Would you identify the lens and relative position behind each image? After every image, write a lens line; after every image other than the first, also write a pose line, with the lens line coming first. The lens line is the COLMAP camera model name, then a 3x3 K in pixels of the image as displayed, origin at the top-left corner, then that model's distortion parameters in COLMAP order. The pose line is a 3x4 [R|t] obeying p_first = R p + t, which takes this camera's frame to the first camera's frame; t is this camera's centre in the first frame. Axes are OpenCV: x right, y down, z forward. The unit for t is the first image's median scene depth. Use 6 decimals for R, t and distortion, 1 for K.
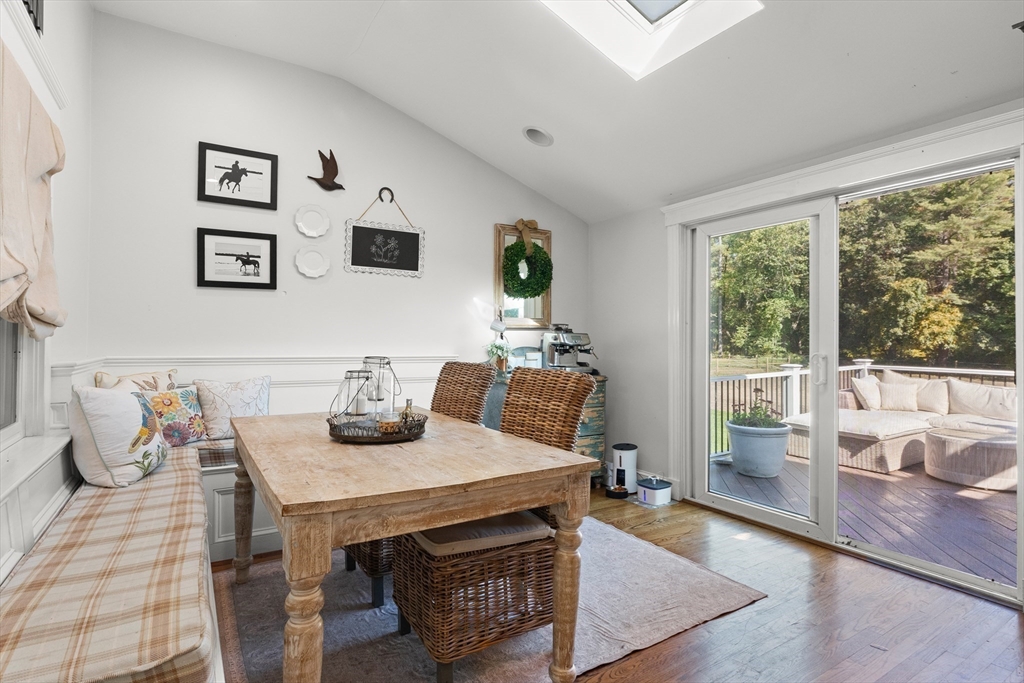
lens RADIAL K [[520.3, 0, 512.0], [0, 520.3, 341.5], [0, 0, 1]] dist [-0.001937, -0.000082]
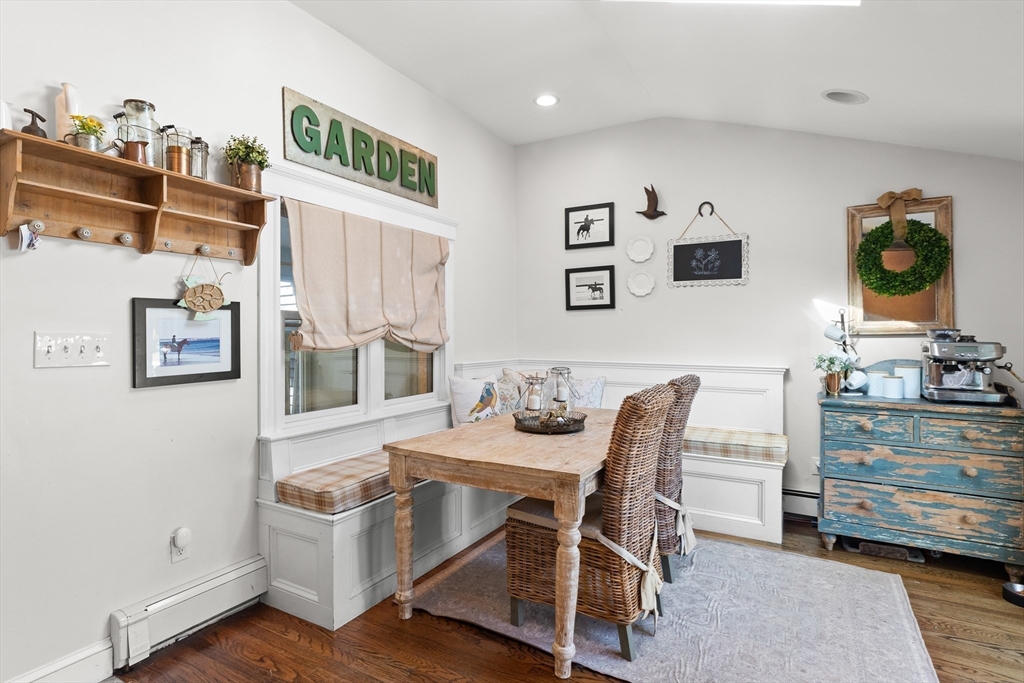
lens RADIAL K [[526.2, 0, 512.0], [0, 526.2, 341.5], [0, 0, 1]] dist [-0.000386, 0.000110]
pose [[0.467061, 0.004751, -0.884212, 0.558542], [0.004934, 0.999956, 0.007979, -0.031398], [0.884211, -0.008089, 0.467017, 0.184512]]
